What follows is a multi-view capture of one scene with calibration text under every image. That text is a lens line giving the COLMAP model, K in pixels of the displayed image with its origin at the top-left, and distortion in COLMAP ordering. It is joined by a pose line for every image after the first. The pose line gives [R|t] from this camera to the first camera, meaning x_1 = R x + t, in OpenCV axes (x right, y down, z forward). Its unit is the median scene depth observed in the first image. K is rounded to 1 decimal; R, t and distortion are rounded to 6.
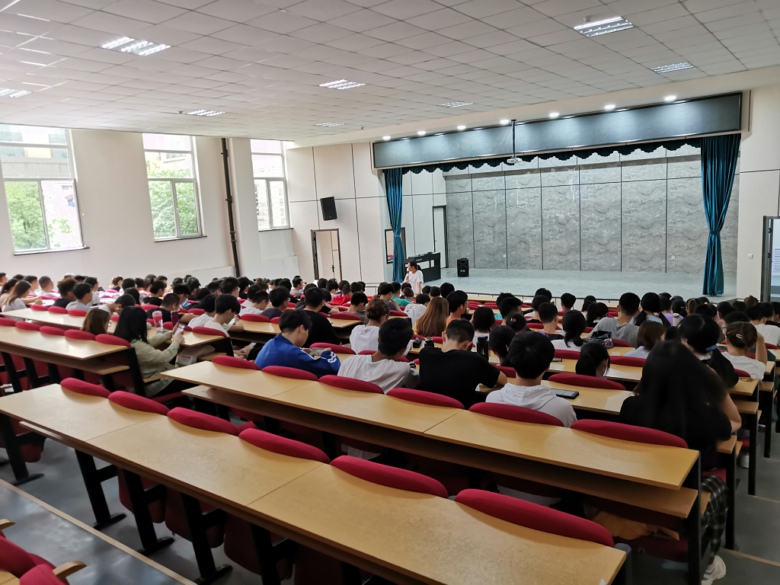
lens RADIAL K [[628.4, 0, 390.4], [0, 628.4, 297.4], [0, 0, 1]] dist [-0.000414, 0.076044]
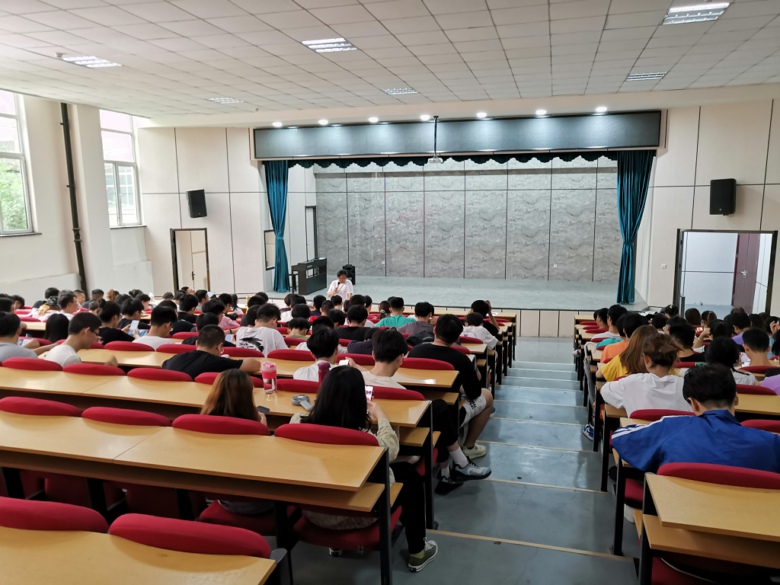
lens RADIAL K [[628.4, 0, 387.8], [0, 628.4, 296.3], [0, 0, 1]] dist [-0.000414, 0.076044]
pose [[0.924290, -0.012995, 0.381470, -0.189745], [0.016000, 0.999861, -0.004705, -0.012416], [-0.381356, 0.010453, 0.924369, 0.148124]]
